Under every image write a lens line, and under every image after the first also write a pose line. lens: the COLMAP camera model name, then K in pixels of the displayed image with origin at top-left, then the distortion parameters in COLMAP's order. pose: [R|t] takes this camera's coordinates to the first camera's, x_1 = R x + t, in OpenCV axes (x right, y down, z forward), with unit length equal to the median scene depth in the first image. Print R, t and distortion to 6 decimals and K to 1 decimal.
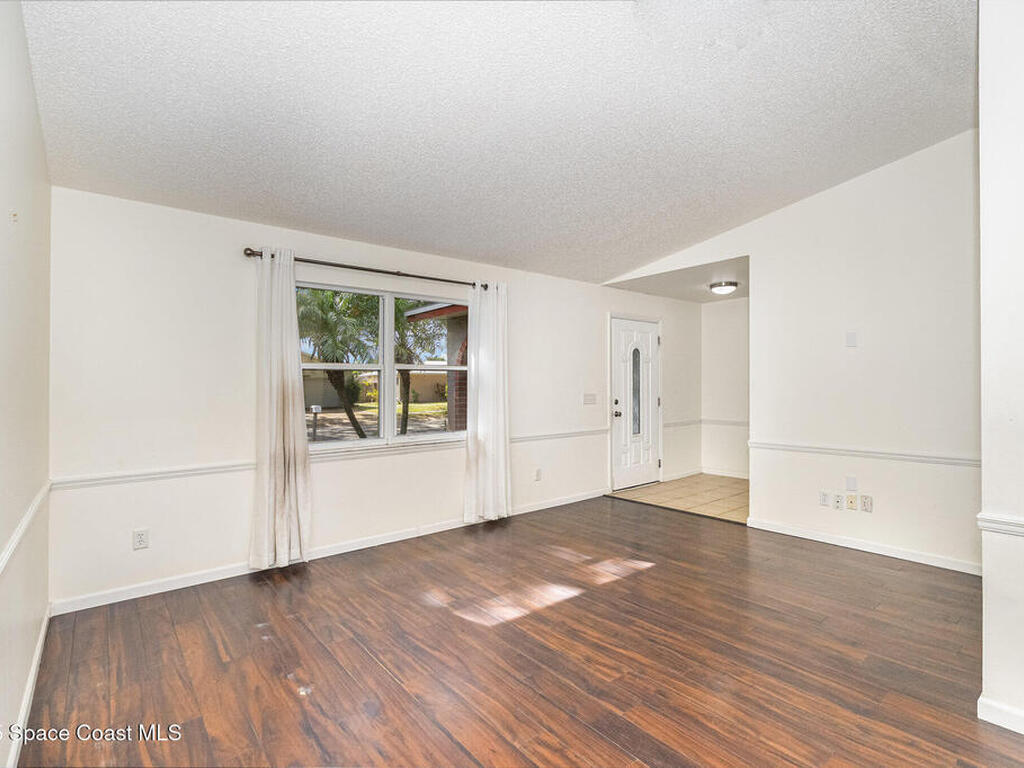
lens RADIAL K [[503.5, 0, 516.6], [0, 503.5, 388.0], [0, 0, 1]] dist [0.018425, -0.000697]
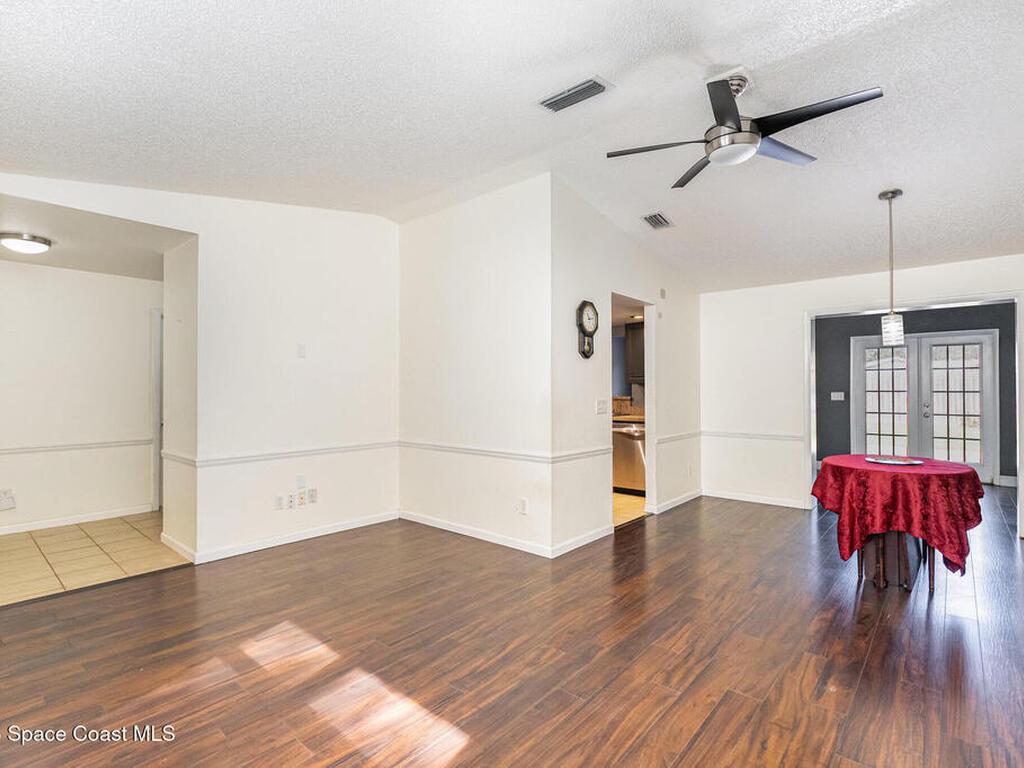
lens RADIAL K [[503.5, 0, 516.6], [0, 503.5, 388.0], [0, 0, 1]] dist [0.018425, -0.000697]
pose [[-0.168066, 0.016586, 0.985636, -0.735072], [-0.000272, 0.999858, -0.016871, 0.002055], [-0.985776, -0.003104, -0.168038, 1.030774]]
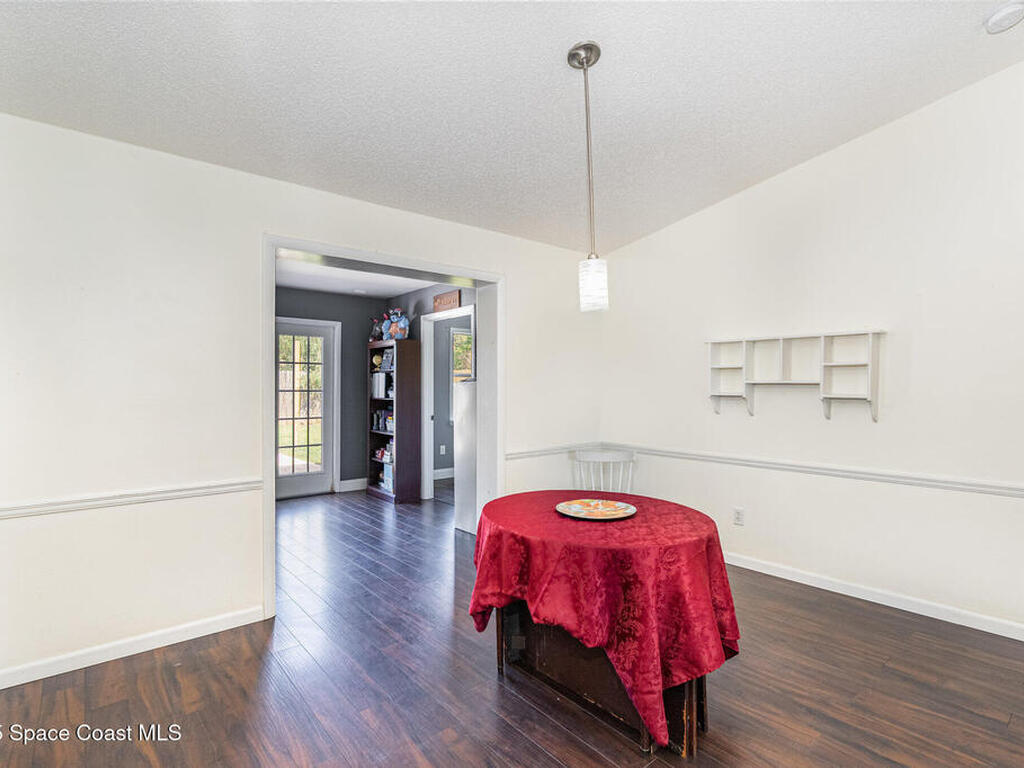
lens RADIAL K [[515.8, 0, 512.0], [0, 515.8, 384.0], [0, 0, 1]] dist [0.000807, -0.000063]
pose [[-0.999960, 0.008868, -0.000919, 0.536400], [0.008884, 0.999776, -0.019206, -0.003936], [0.000748, -0.019213, -0.999815, 0.637503]]
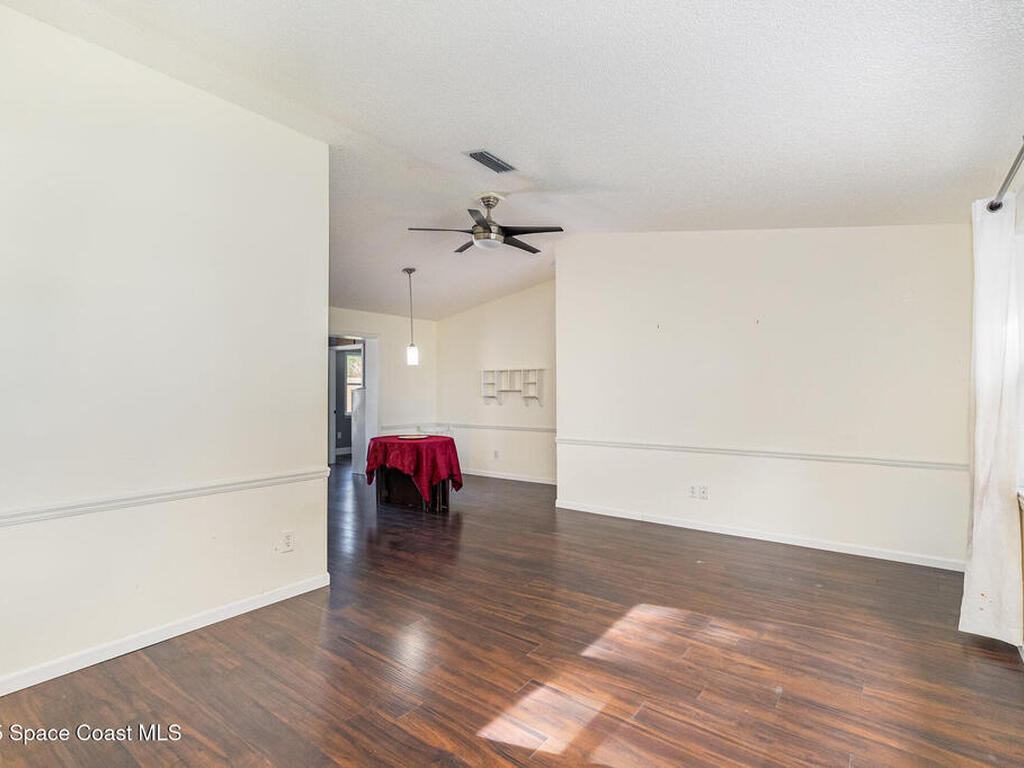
lens RADIAL K [[503.5, 0, 516.6], [0, 503.5, 388.0], [0, 0, 1]] dist [0.018425, -0.000697]
pose [[-0.972536, 0.012325, -0.232425, 0.476992], [0.015487, 0.999811, -0.011785, -0.004236], [0.232235, -0.015061, -0.972543, 2.008310]]
